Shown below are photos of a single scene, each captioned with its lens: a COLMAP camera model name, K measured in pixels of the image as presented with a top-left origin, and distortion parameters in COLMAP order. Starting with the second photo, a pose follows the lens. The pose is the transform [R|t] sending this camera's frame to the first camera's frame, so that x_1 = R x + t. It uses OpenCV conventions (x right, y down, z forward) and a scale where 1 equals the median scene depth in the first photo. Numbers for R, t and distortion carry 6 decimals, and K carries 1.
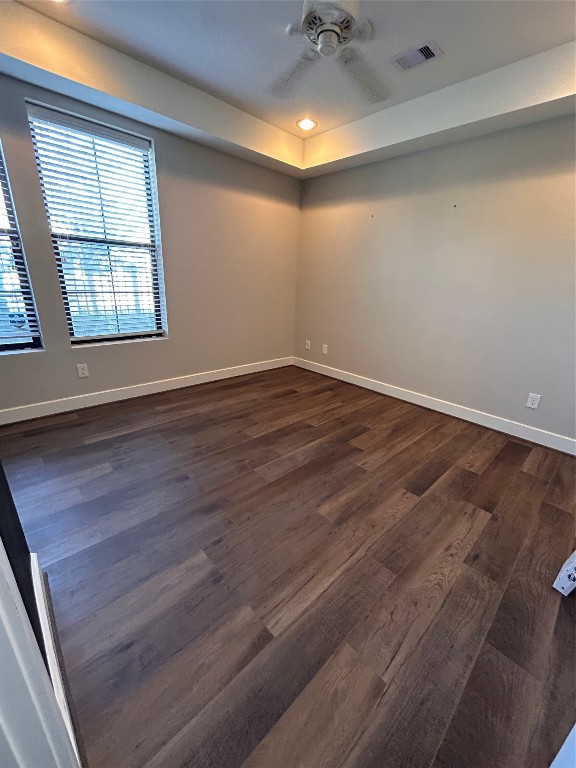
lens RADIAL K [[311.2, 0, 288.8], [0, 311.2, 384.1], [0, 0, 1]] dist [-0.001054, -0.000503]
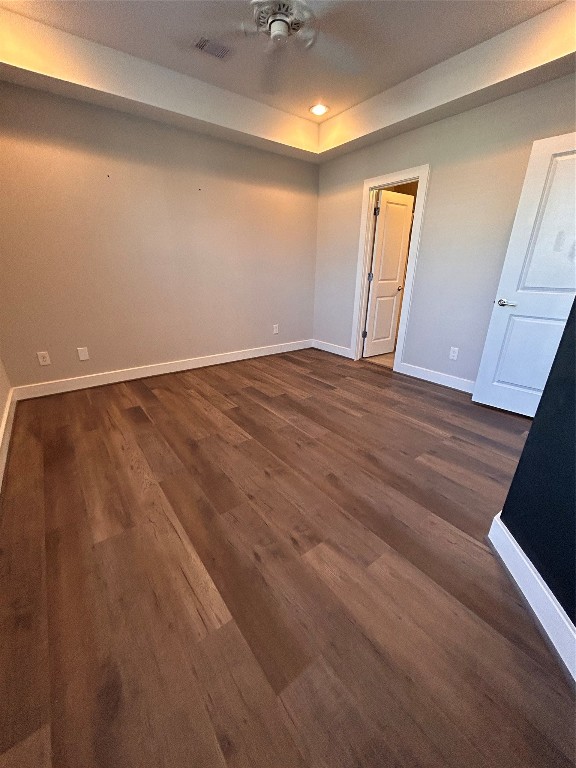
lens RADIAL K [[311.2, 0, 288.8], [0, 311.2, 384.1], [0, 0, 1]] dist [-0.001054, -0.000503]
pose [[0.109899, -0.389743, 0.914342, -0.839542], [0.321065, 0.884520, 0.338441, -0.226491], [-0.940659, 0.256369, 0.222341, 0.652862]]
